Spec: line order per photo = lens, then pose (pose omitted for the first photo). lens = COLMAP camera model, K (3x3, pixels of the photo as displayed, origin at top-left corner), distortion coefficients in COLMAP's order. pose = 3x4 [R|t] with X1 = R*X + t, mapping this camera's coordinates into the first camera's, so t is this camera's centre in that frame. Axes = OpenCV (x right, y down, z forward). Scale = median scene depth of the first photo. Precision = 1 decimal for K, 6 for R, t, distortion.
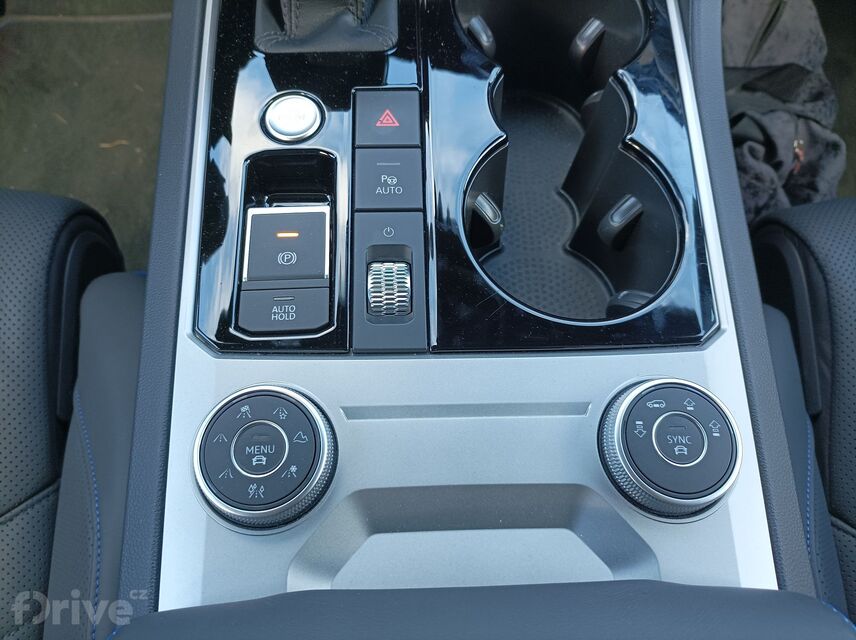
lens RADIAL K [[658.2, 0, 426.8], [0, 658.2, 320.7], [0, 0, 1]] dist [0.013291, 0.003940]
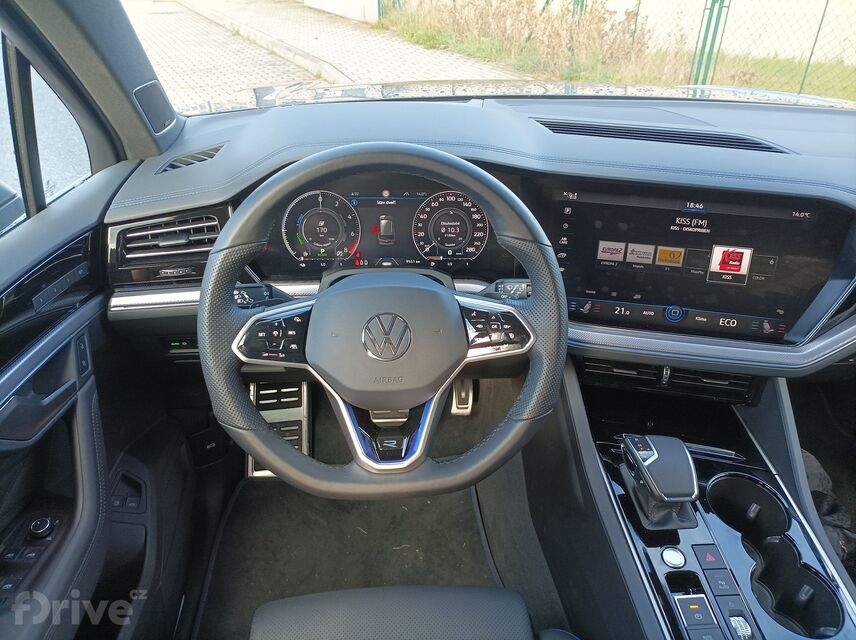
lens RADIAL K [[658.2, 0, 430.0], [0, 658.2, 317.6], [0, 0, 1]] dist [0.013291, 0.003940]
pose [[0.999282, -0.018572, 0.033033, -1.119649], [0.032818, 0.859960, -0.509304, 0.159337], [-0.018948, 0.510023, 0.859952, -1.558919]]
